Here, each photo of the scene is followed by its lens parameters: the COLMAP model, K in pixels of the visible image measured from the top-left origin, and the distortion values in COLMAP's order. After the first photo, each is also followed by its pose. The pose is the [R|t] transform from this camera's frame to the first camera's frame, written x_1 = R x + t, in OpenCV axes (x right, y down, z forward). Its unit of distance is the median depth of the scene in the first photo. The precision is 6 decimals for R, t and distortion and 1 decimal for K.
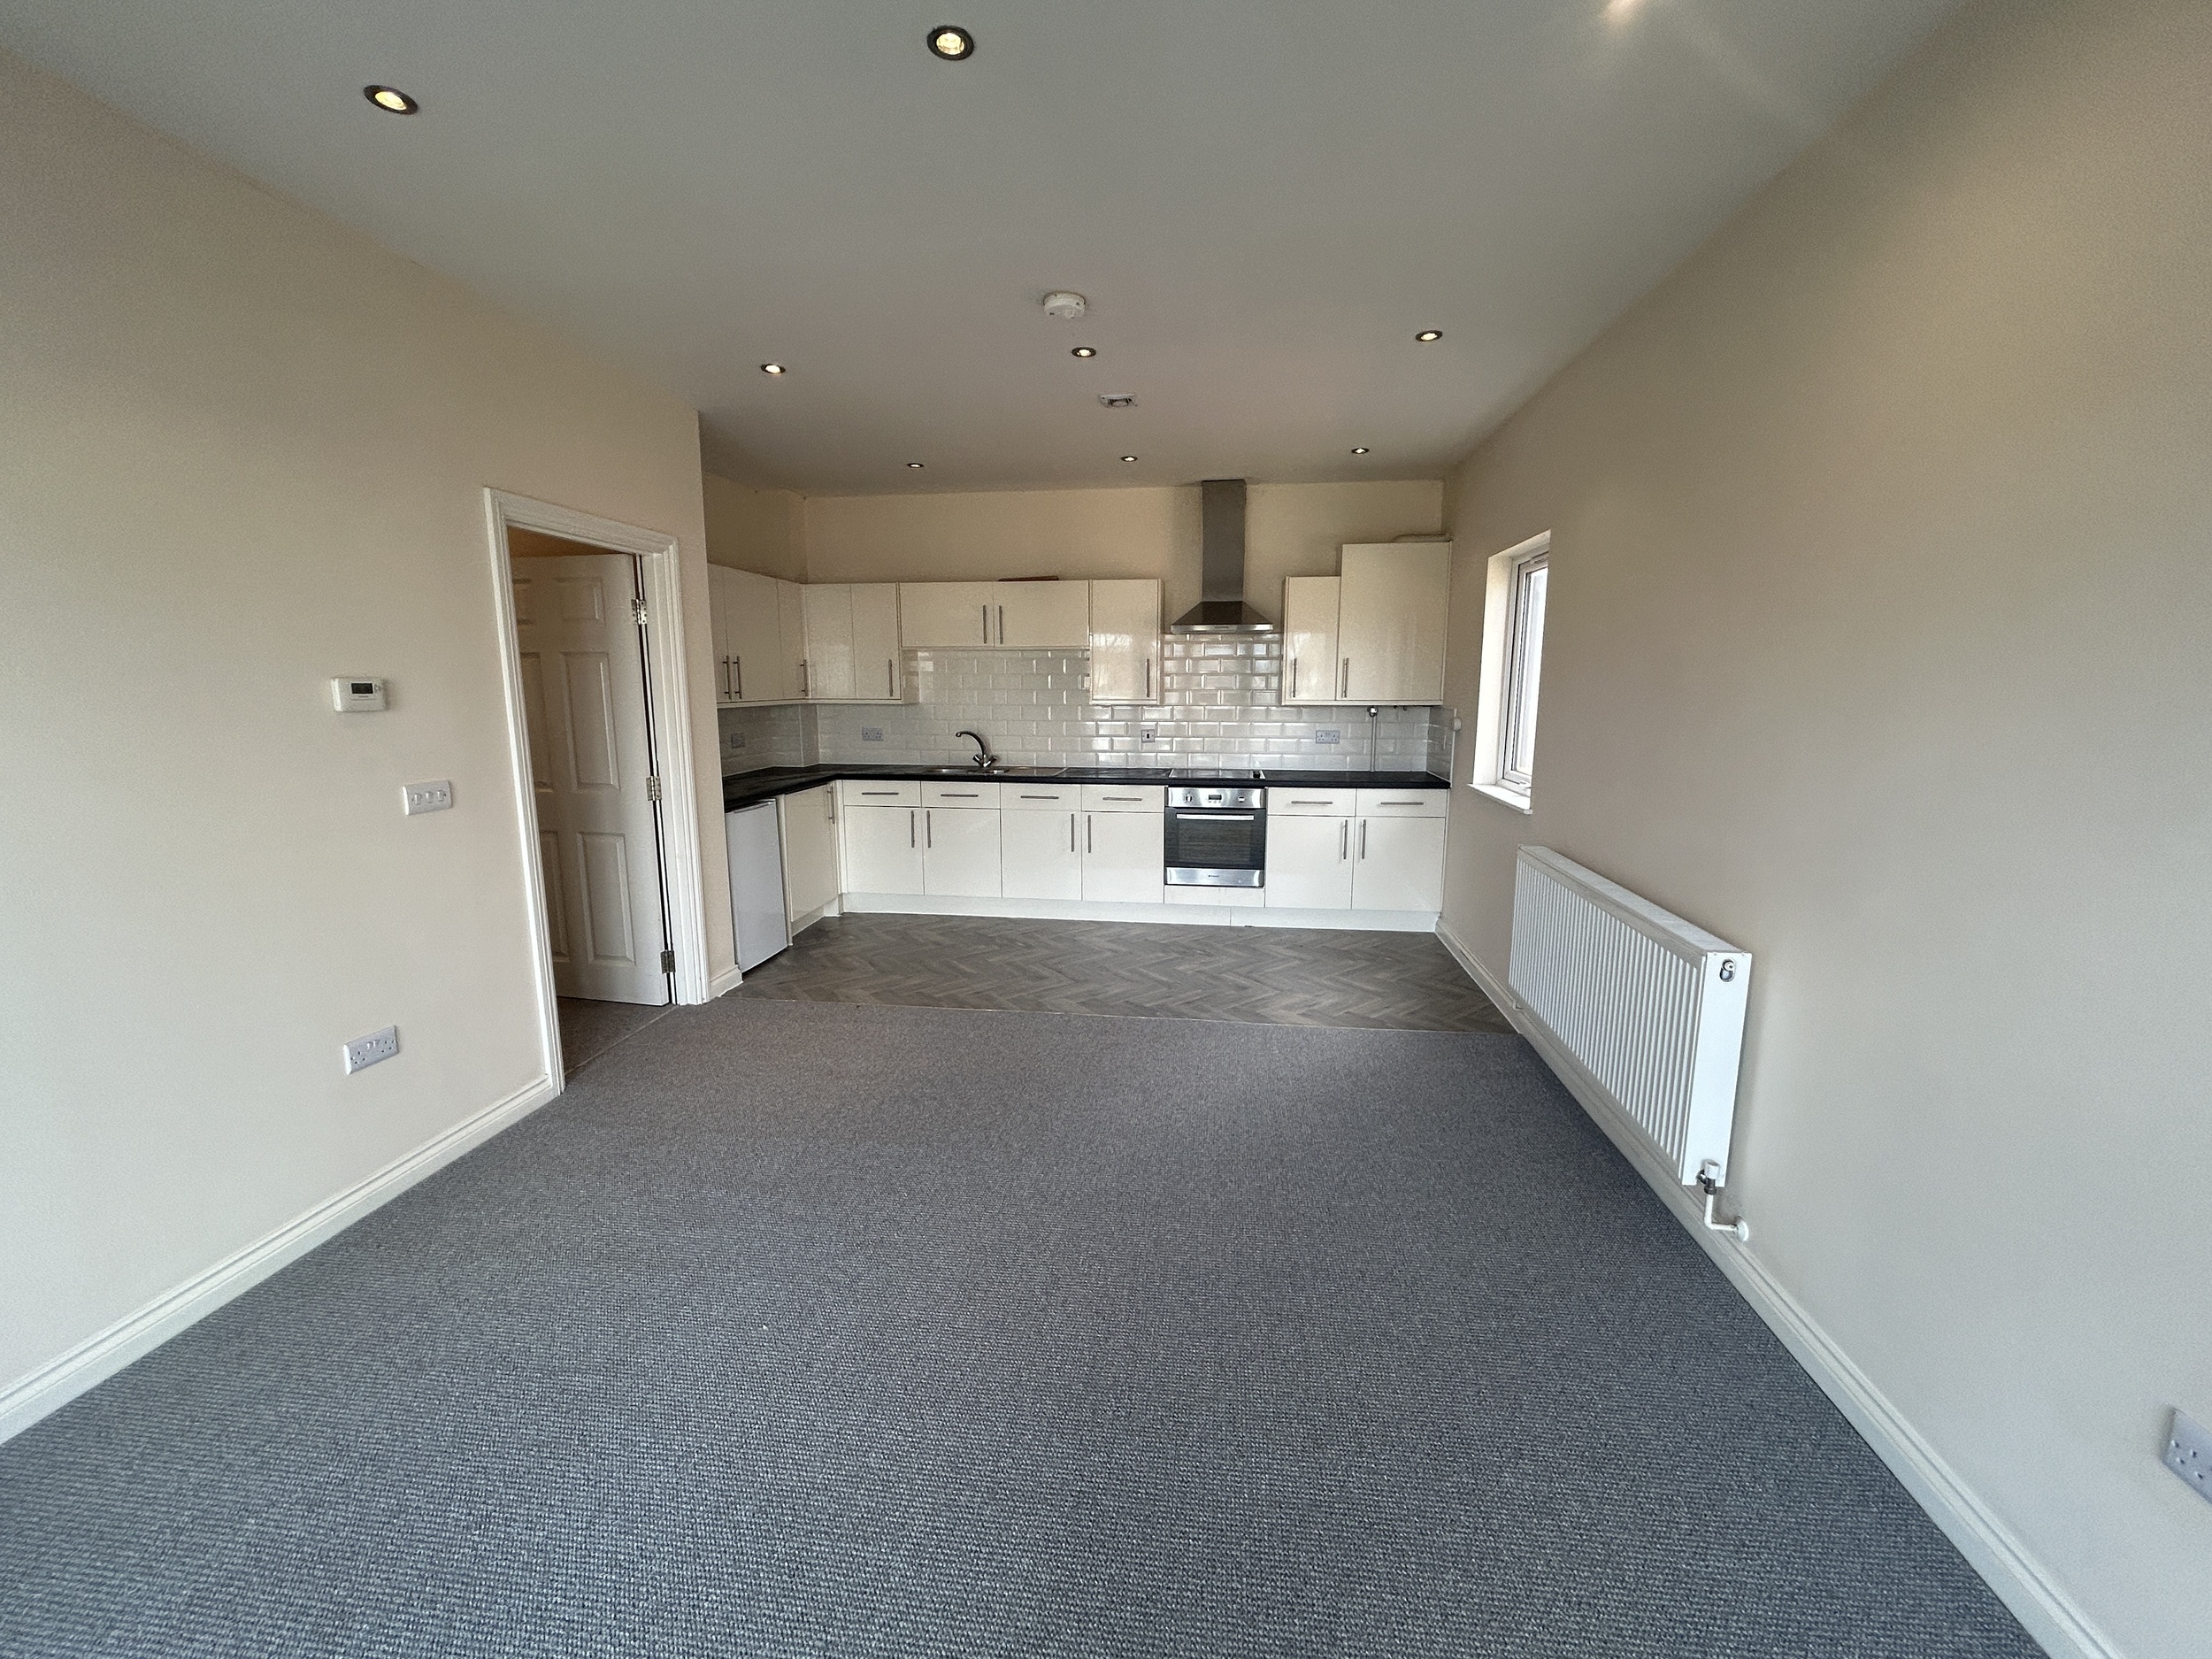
lens RADIAL K [[886.3, 0, 1108.1], [0, 886.3, 826.8], [0, 0, 1]] dist [0.001323, 0.000100]
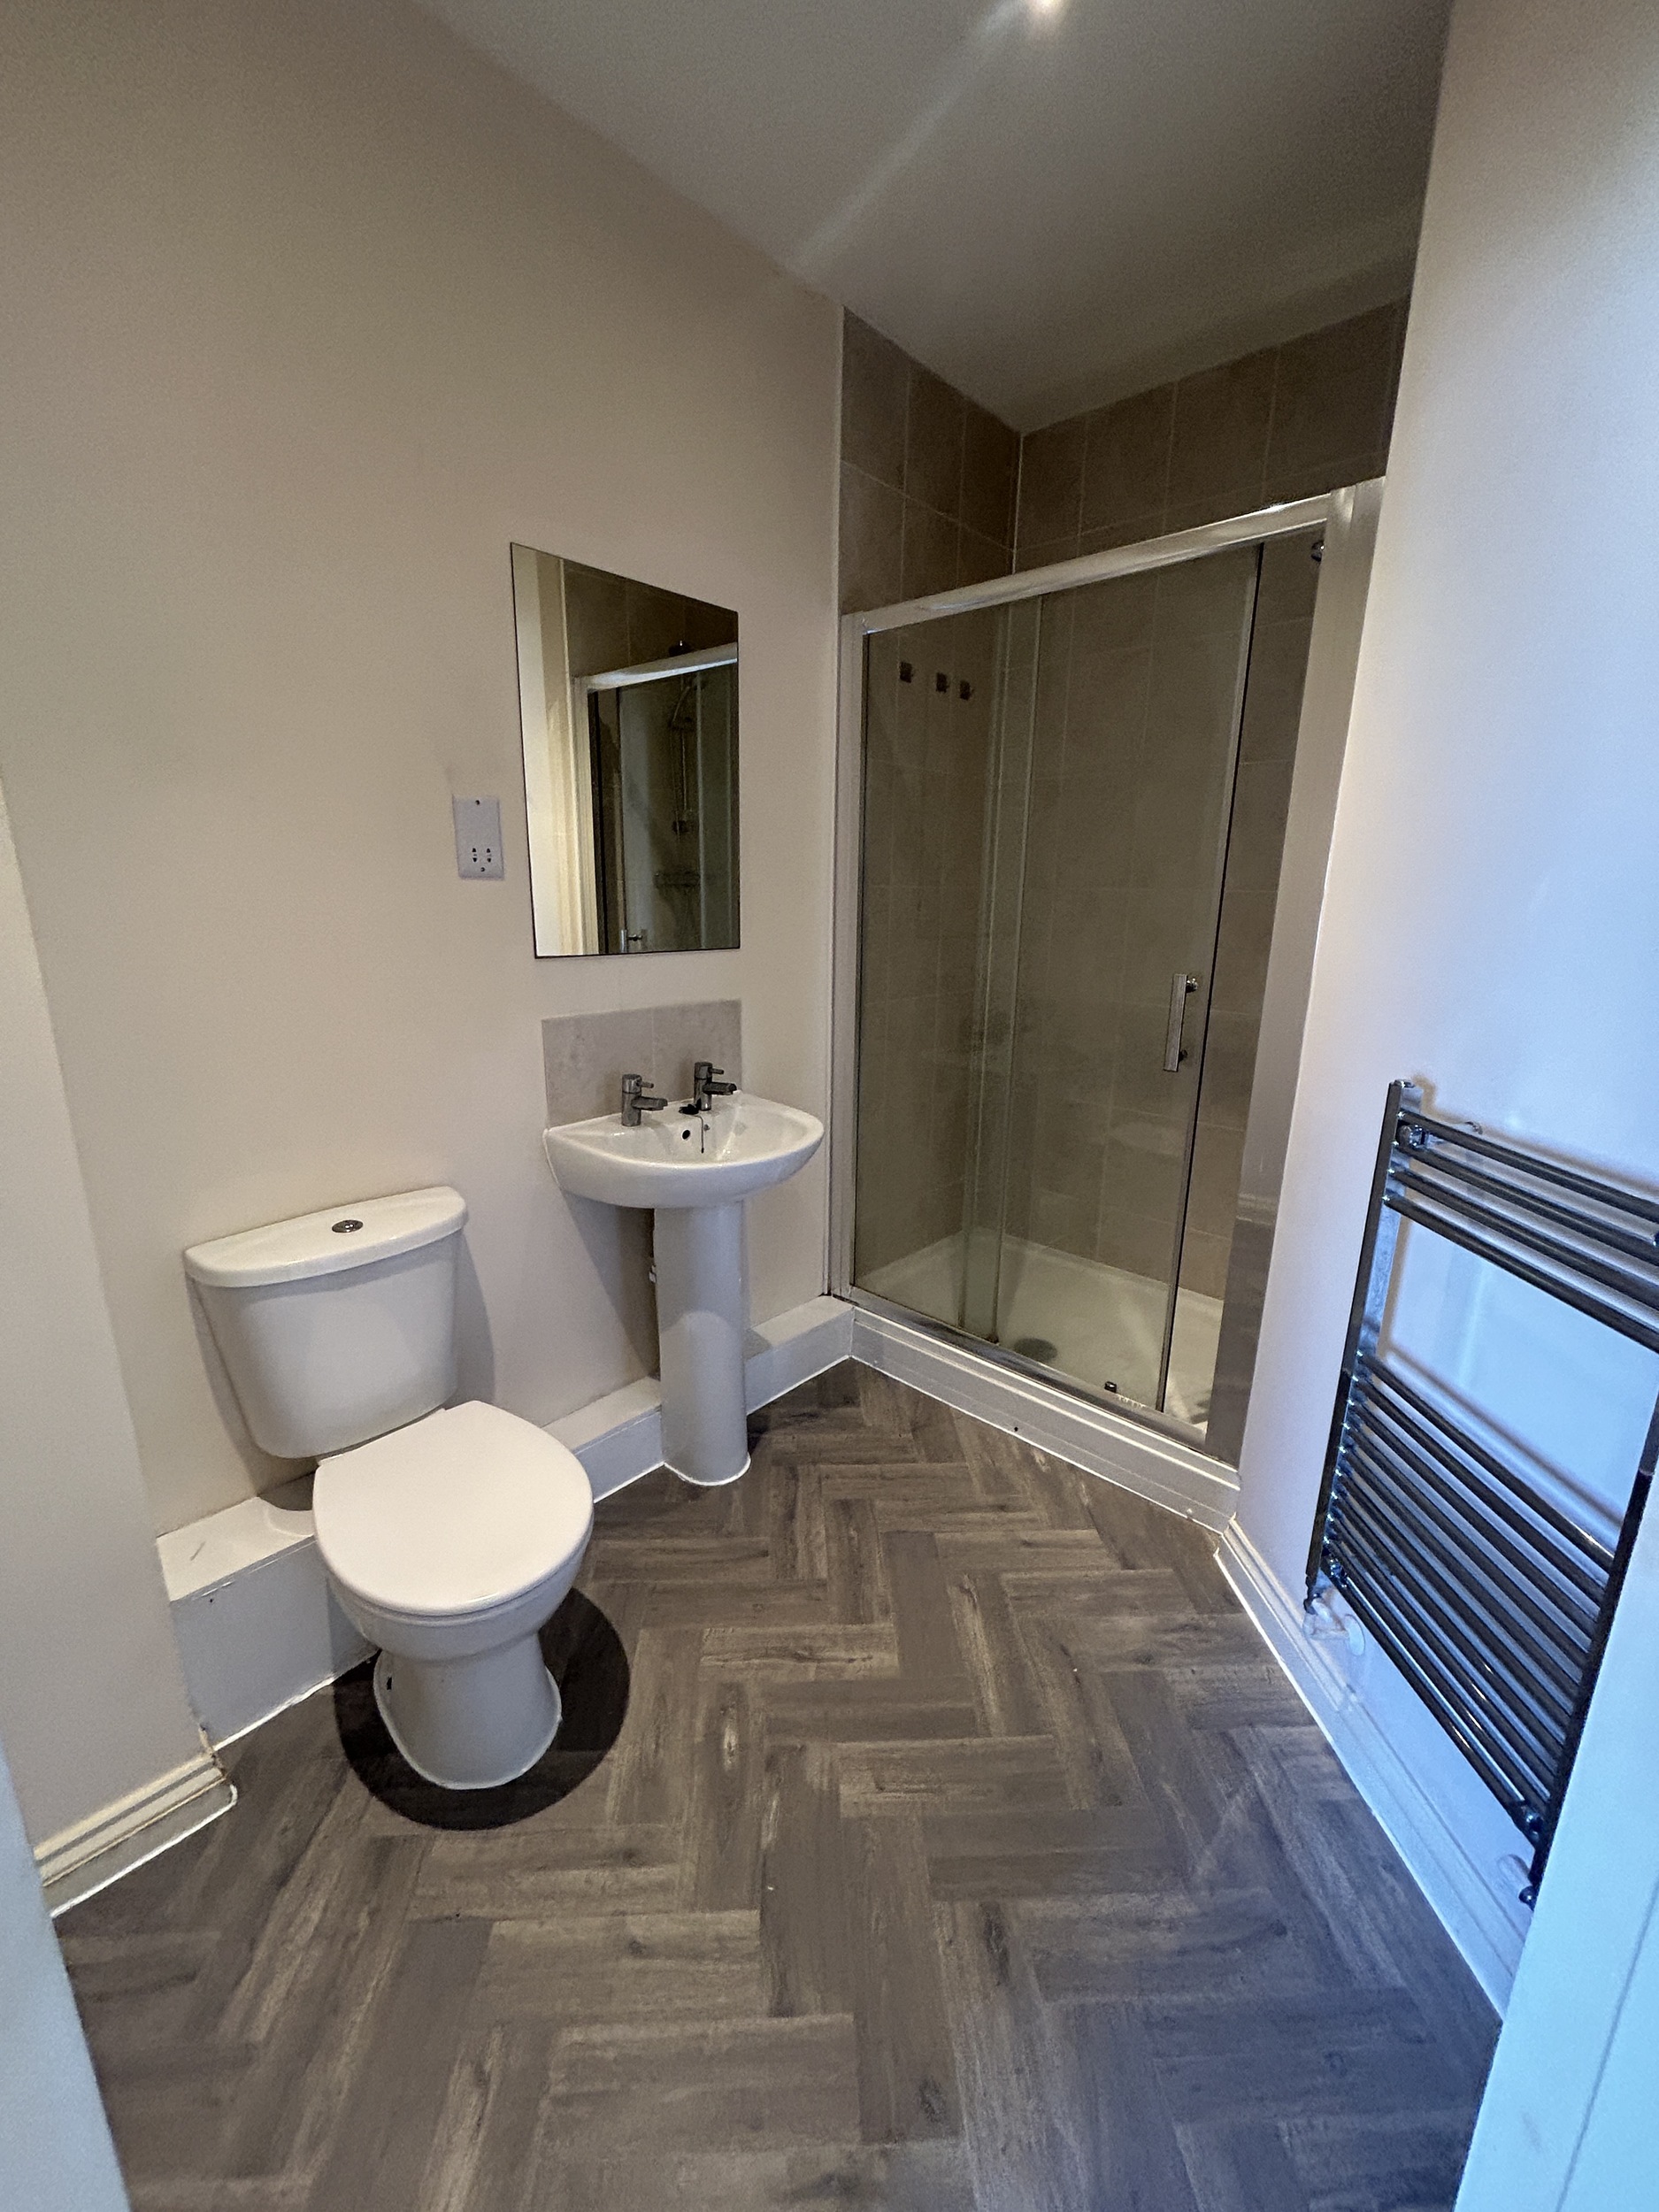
lens RADIAL K [[886.3, 0, 825.6], [0, 886.3, 1102.6], [0, 0, 1]] dist [0.001323, 0.000100]
pose [[-0.817890, -0.151094, 0.555181, -0.052799], [0.076022, 0.928067, 0.364571, -0.152726], [-0.570330, 0.340385, -0.747571, 1.060807]]
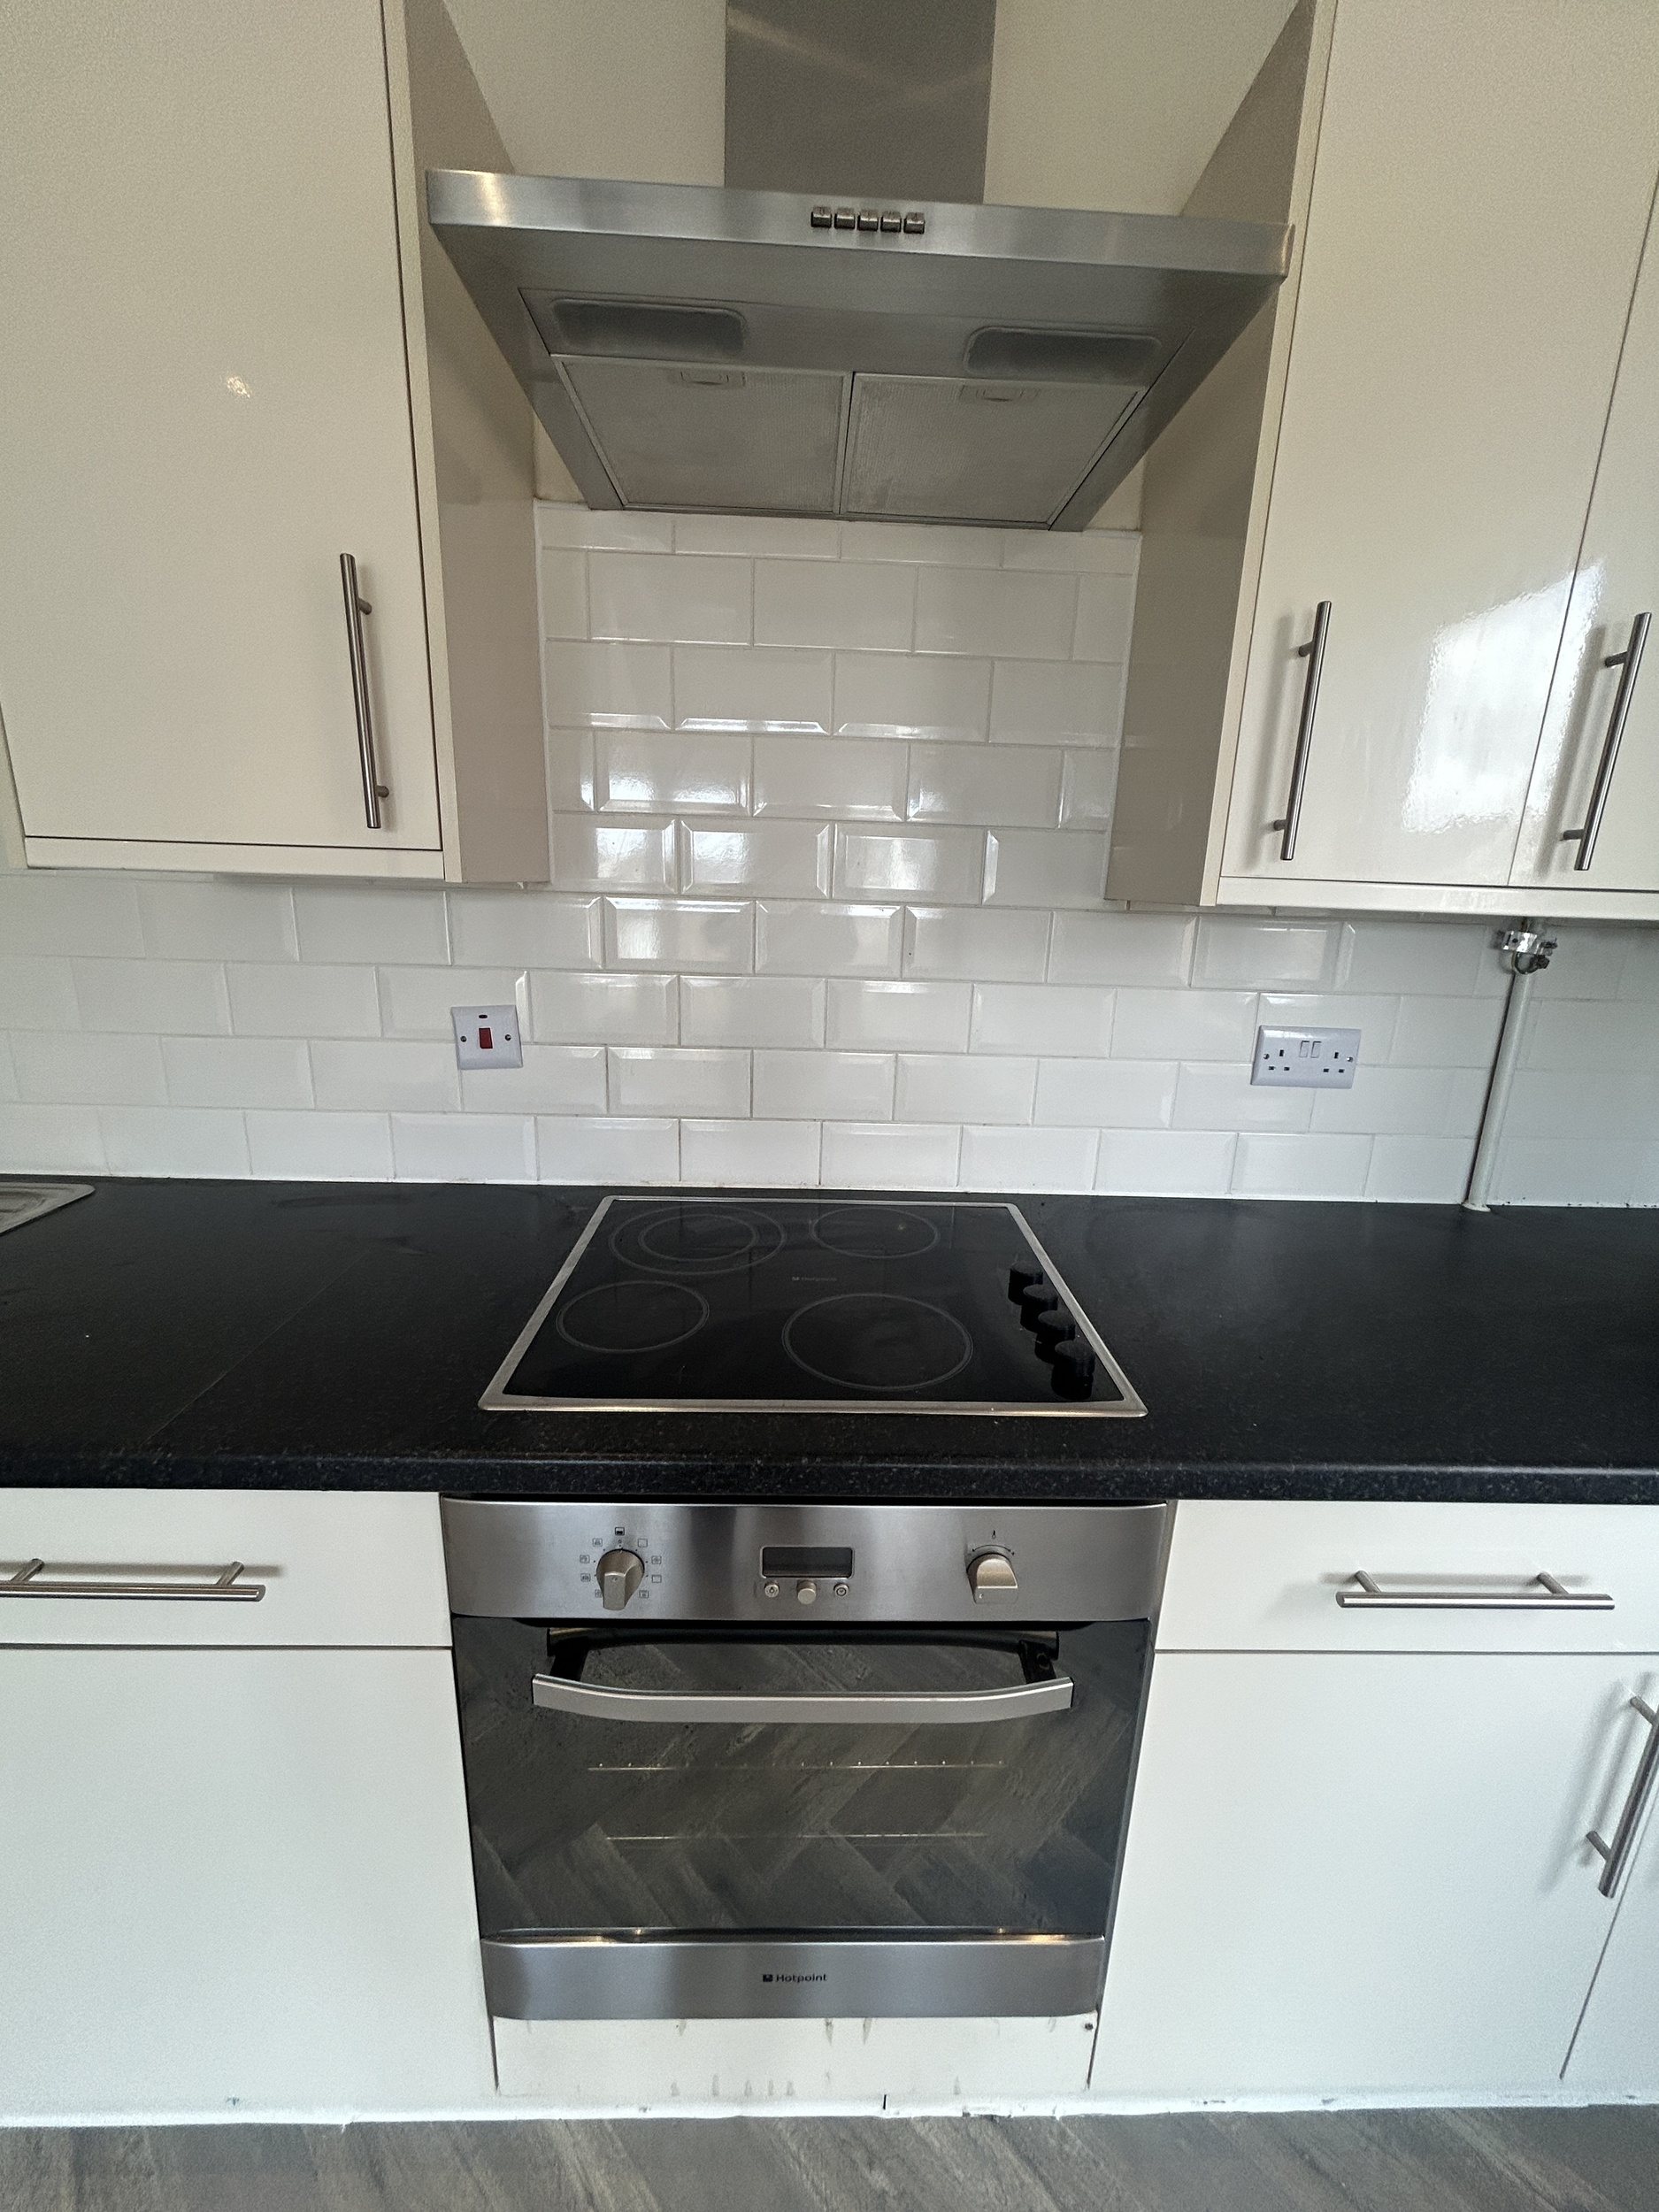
lens RADIAL K [[886.3, 0, 830.7], [0, 886.3, 1104.5], [0, 0, 1]] dist [0.001323, 0.000100]
pose [[0.987929, -0.007968, 0.154702, 0.103786], [-0.006298, 0.995785, 0.091507, -0.119006], [-0.154779, -0.091377, 0.983714, 0.871531]]
